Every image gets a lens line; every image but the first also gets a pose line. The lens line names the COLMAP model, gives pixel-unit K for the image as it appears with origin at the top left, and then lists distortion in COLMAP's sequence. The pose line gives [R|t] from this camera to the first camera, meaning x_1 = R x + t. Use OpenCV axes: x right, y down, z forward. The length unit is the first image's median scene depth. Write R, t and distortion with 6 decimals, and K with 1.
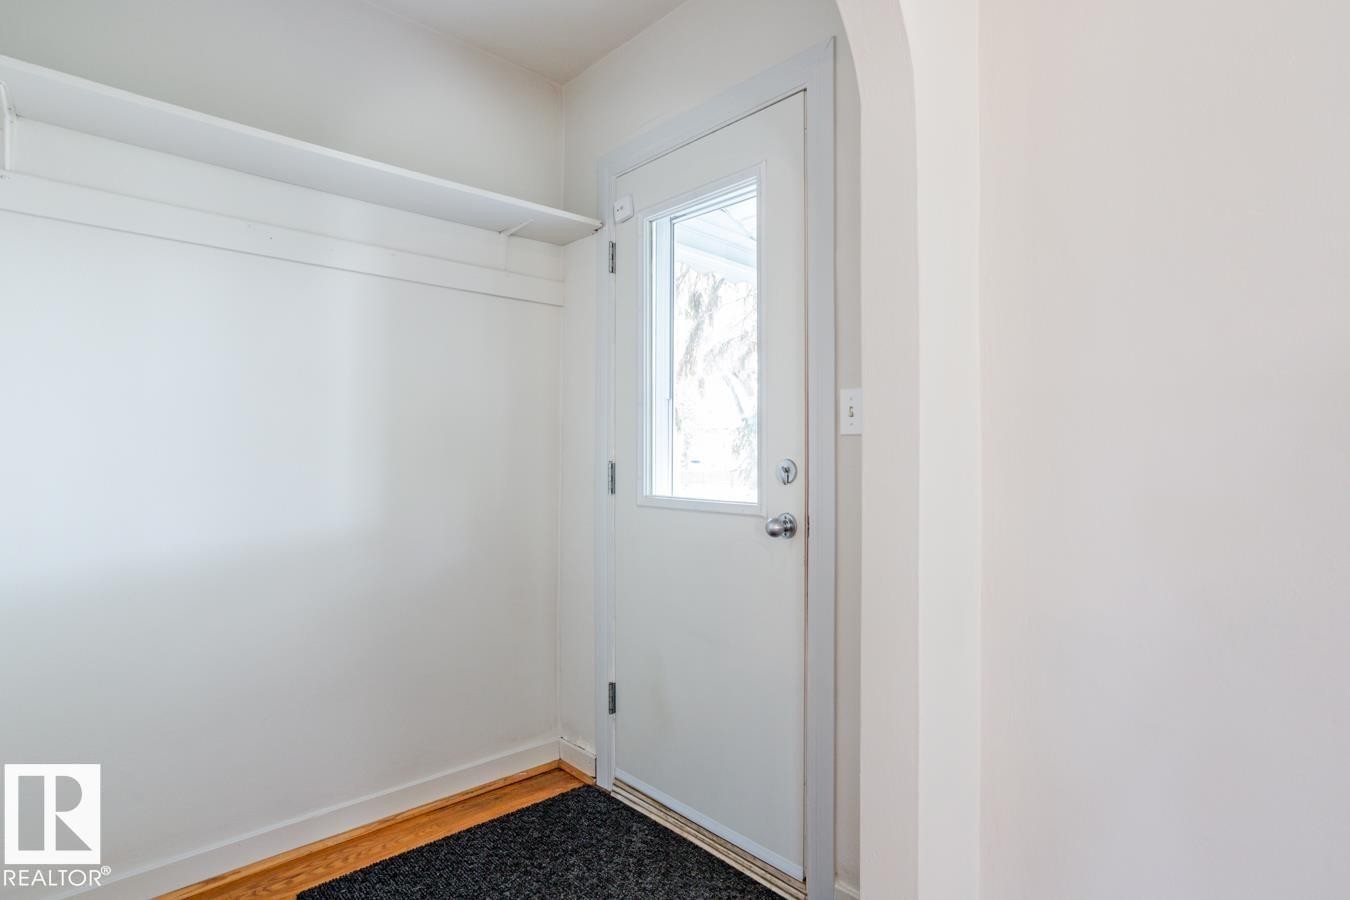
lens RADIAL K [[666.8, 0, 673.5], [0, 666.8, 451.1], [0, 0, 1]] dist [-0.002747, -0.000166]
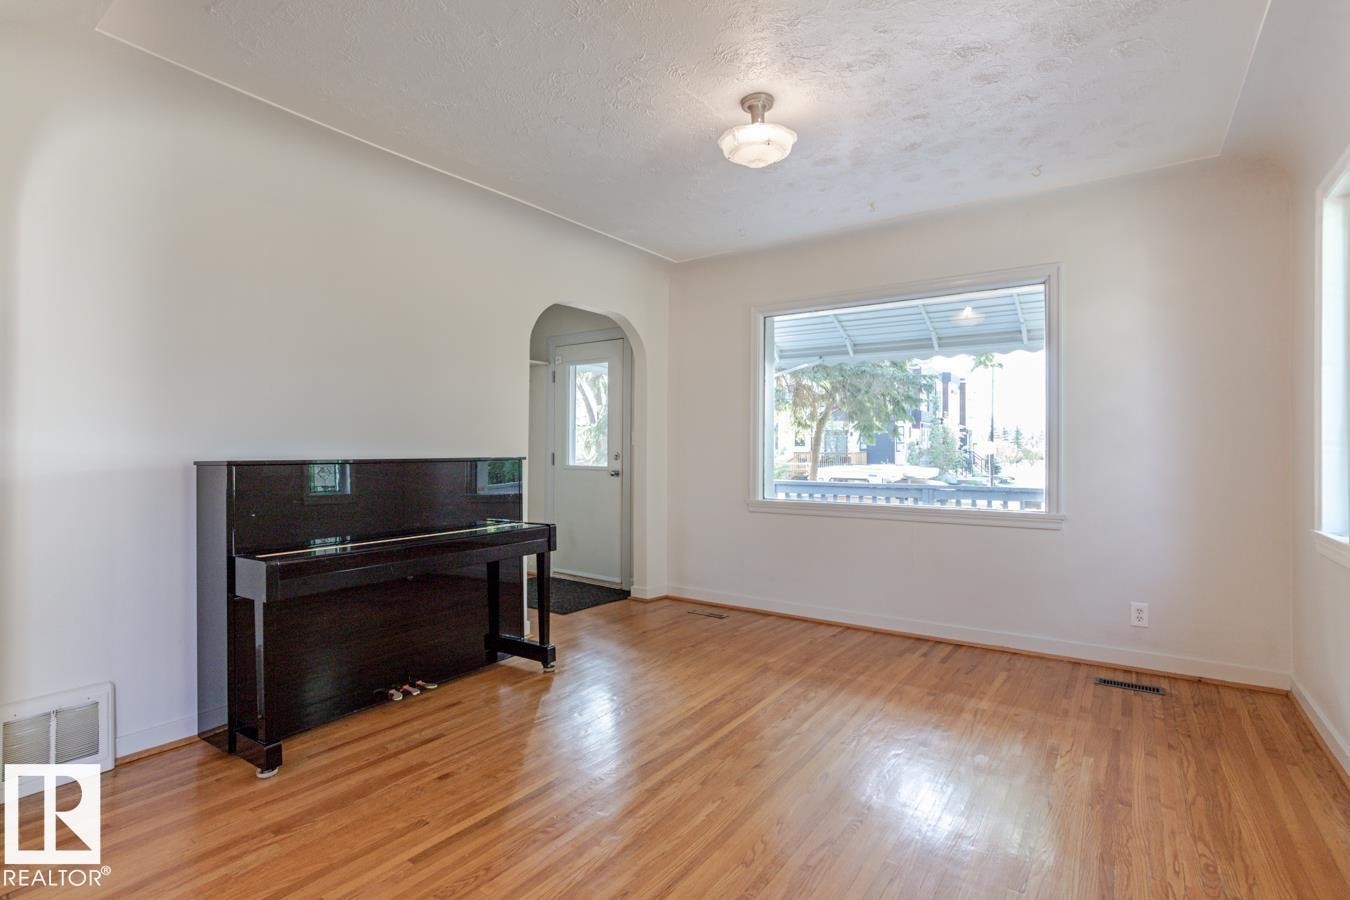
lens RADIAL K [[666.8, 0, 676.5], [0, 666.8, 452.1], [0, 0, 1]] dist [-0.002747, -0.000166]
pose [[0.977468, 0.004033, 0.211044, -0.232849], [-0.003712, 0.999991, -0.001917, 0.014256], [-0.211050, 0.001090, 0.977475, -2.258443]]
